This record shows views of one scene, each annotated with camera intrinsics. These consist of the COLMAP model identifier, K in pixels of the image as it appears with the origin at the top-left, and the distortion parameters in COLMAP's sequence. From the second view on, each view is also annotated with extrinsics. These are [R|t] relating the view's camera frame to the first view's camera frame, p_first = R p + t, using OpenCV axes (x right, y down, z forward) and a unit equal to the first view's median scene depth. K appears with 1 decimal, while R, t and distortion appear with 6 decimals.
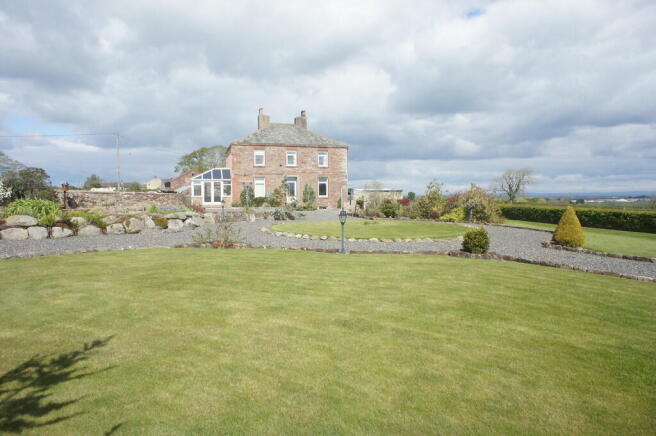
lens RADIAL K [[452.7, 0, 328.0], [0, 452.7, 218.0], [0, 0, 1]] dist [-0.012470, -0.001420]
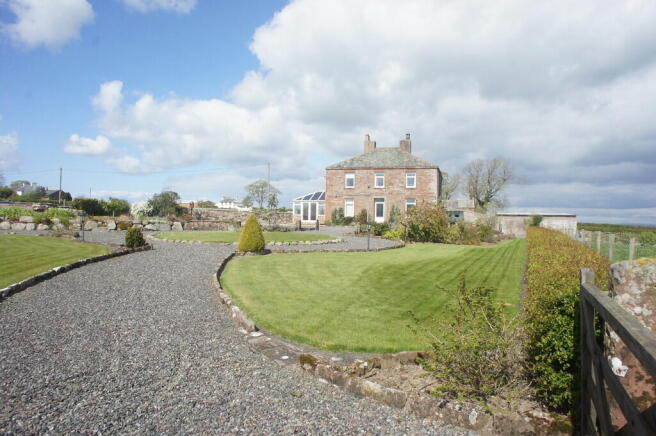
lens RADIAL K [[452.7, 0, 328.0], [0, 452.7, 218.0], [0, 0, 1]] dist [-0.012470, -0.001420]
pose [[0.832294, 0.017433, -0.554061, 0.403159], [-0.049835, 0.997811, -0.043465, 0.006325], [0.552090, 0.063788, 0.831341, 0.071863]]
